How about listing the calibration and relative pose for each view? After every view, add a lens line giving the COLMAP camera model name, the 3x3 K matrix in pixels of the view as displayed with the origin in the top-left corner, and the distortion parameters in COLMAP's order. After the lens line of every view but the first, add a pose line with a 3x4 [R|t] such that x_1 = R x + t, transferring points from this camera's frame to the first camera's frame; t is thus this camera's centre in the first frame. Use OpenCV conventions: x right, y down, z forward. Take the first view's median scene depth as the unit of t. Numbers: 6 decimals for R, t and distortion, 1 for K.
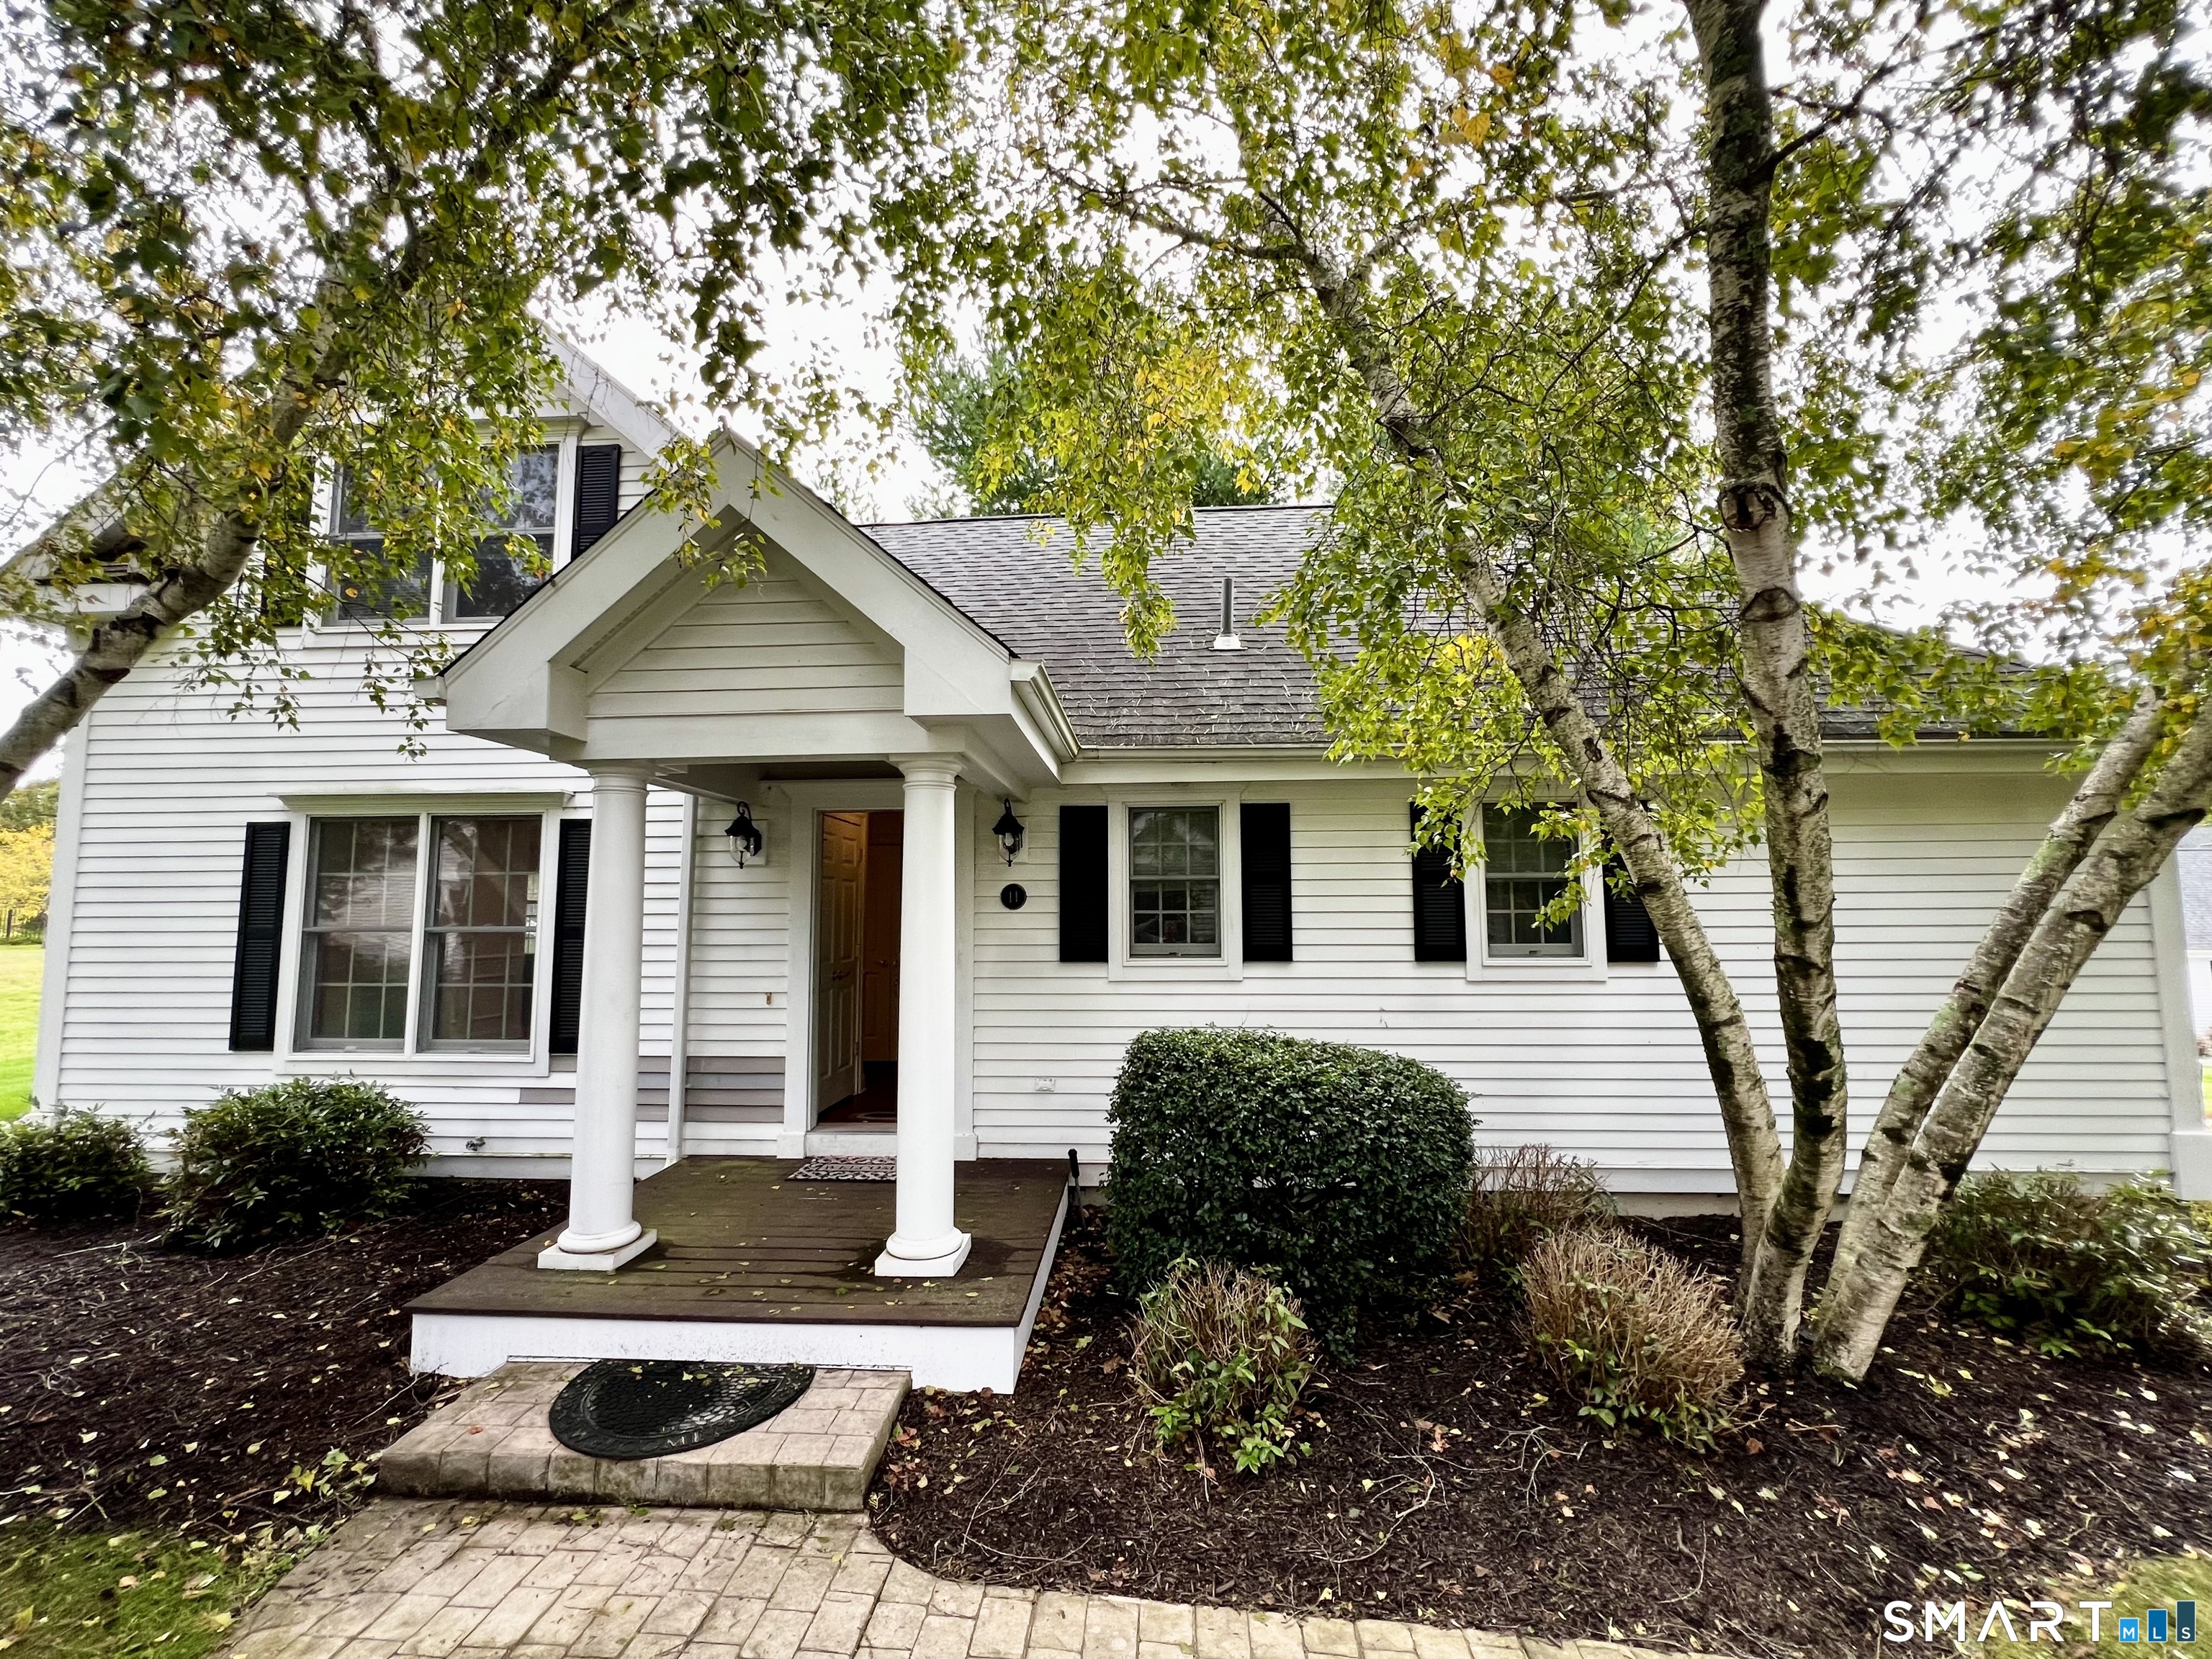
lens RADIAL K [[889.2, 0, 1111.8], [0, 889.2, 850.3], [0, 0, 1]] dist [0.000377, 0.000214]
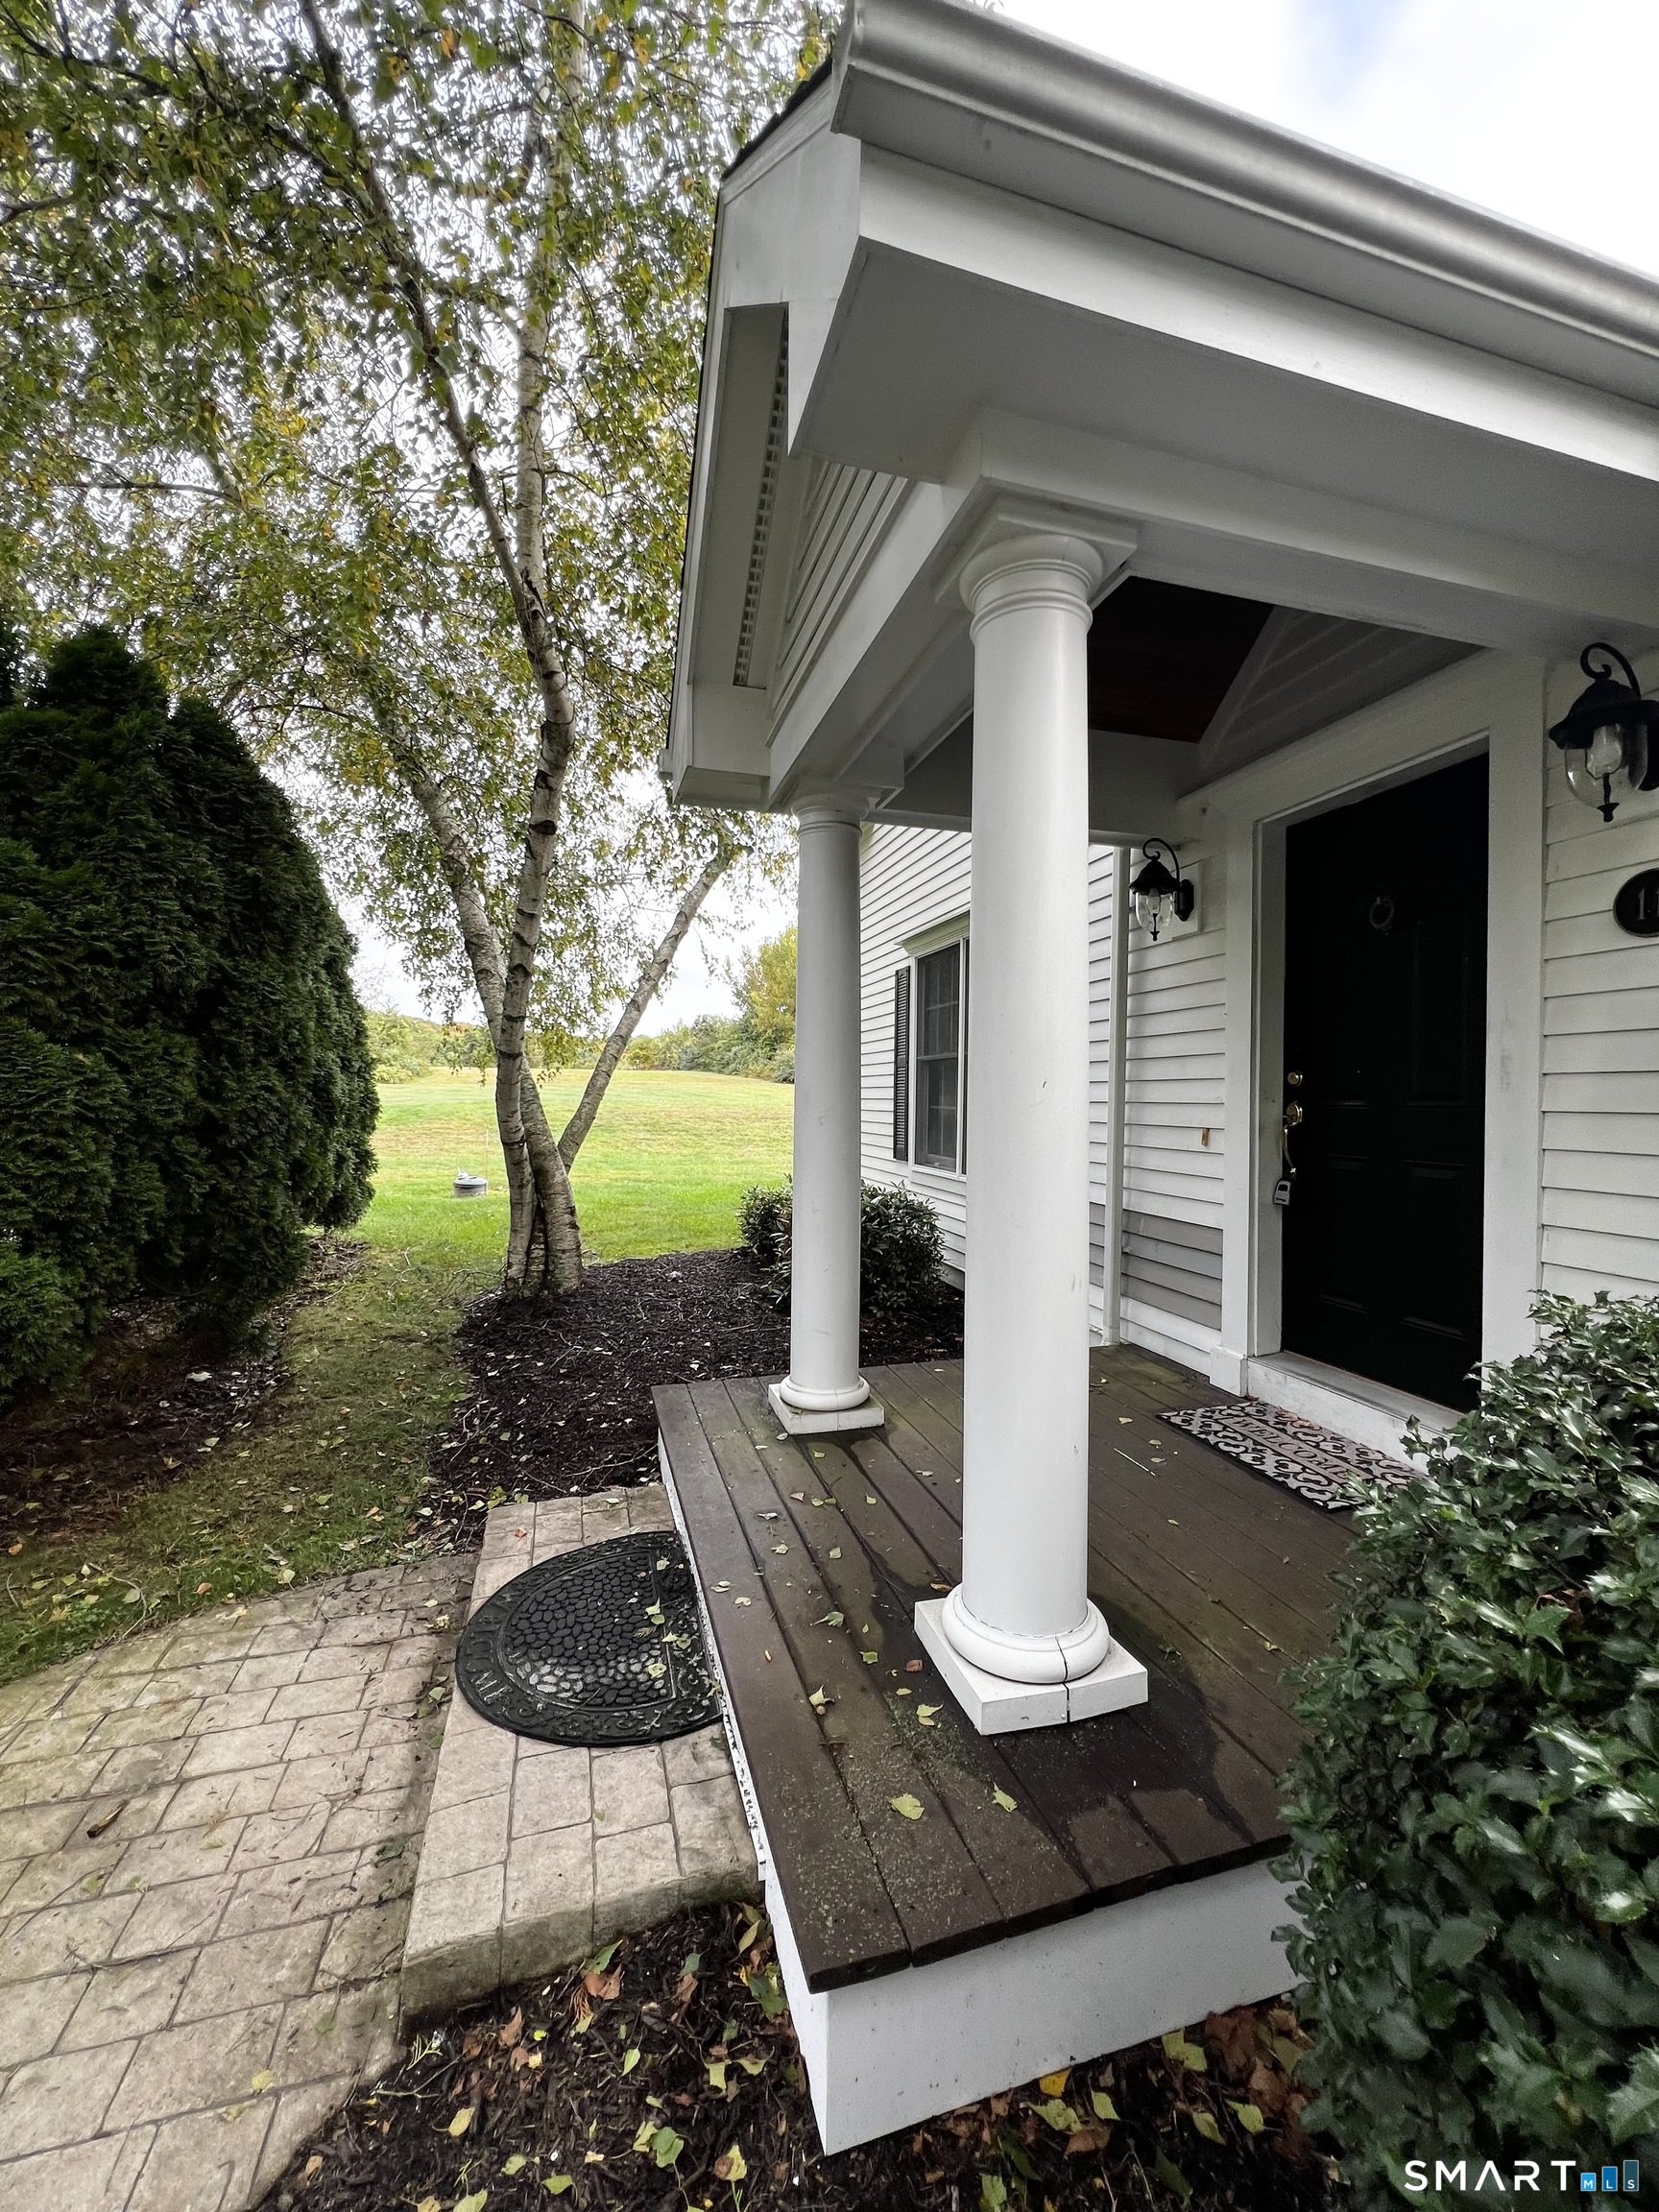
lens RADIAL K [[883.9, 0, 841.5], [0, 883.9, 1105.1], [0, 0, 1]] dist [0.001065, 0.000366]
pose [[0.336580, 0.015328, -0.941530, 0.143916], [0.064268, 0.997162, 0.039209, 0.111611], [0.939459, -0.073707, 0.334640, 0.593453]]
